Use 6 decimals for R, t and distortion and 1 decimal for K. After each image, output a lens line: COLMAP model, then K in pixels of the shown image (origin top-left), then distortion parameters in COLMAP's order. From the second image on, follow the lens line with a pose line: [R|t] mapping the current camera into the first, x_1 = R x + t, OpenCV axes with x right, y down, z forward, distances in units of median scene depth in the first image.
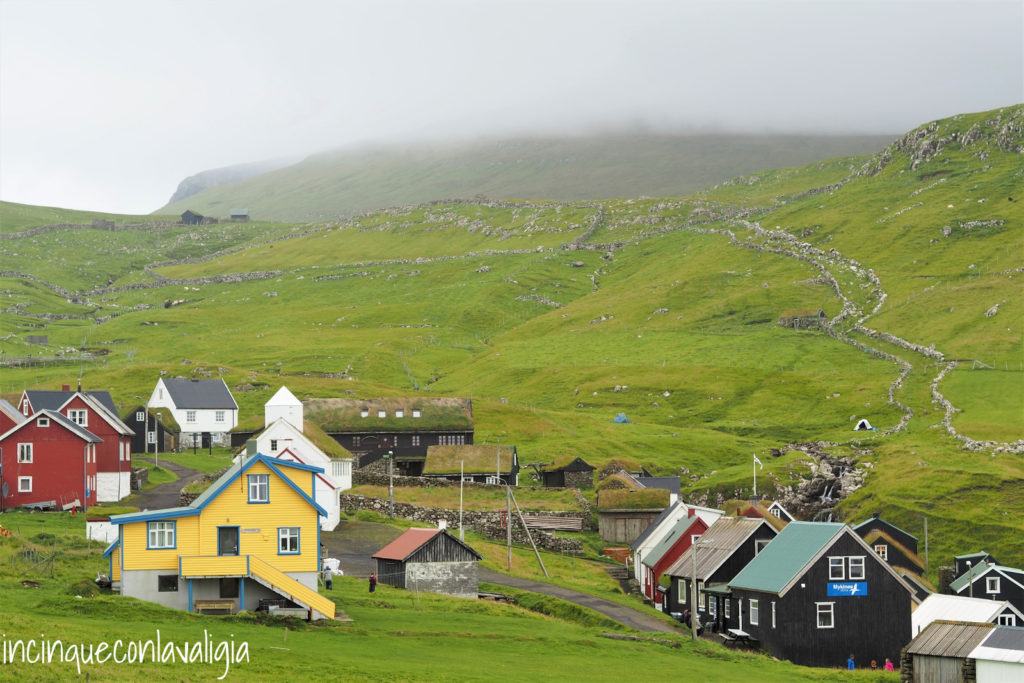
lens RADIAL K [[2680.5, 0, 512.0], [0, 2680.5, 341.5], [0, 0, 1]] dist [0.089491, 0.044780]
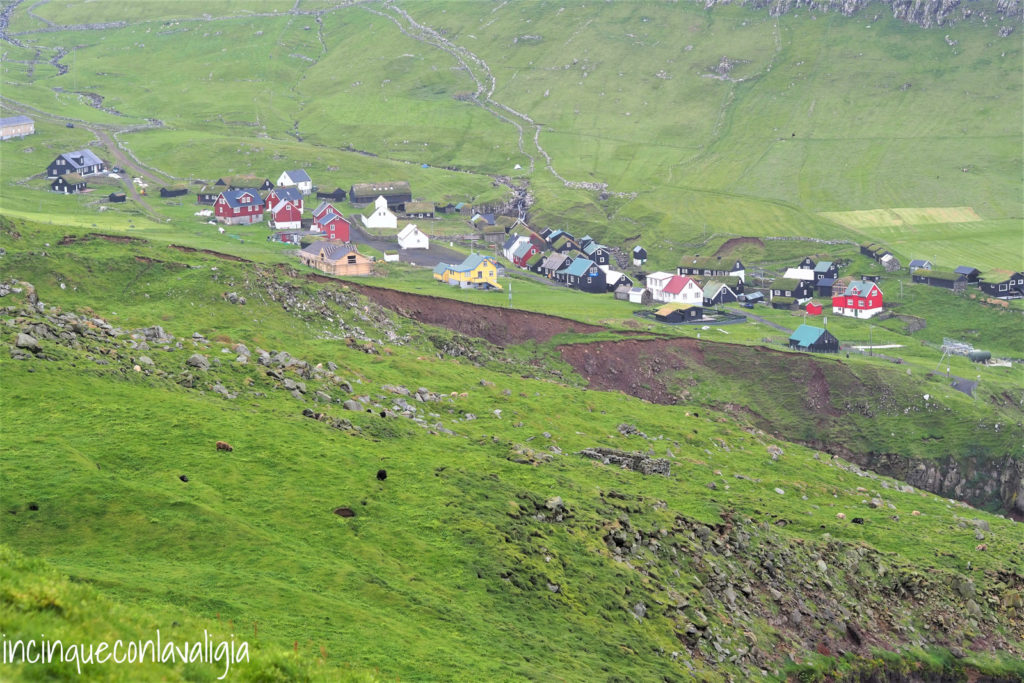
lens RADIAL K [[2680.5, 0, 512.0], [0, 2680.5, 341.5], [0, 0, 1]] dist [0.089491, 0.044780]
pose [[0.971632, -0.052312, 0.230642, -0.563780], [0.005773, 0.980186, 0.197997, -0.369668], [-0.236429, -0.191049, 0.952681, -1.770568]]
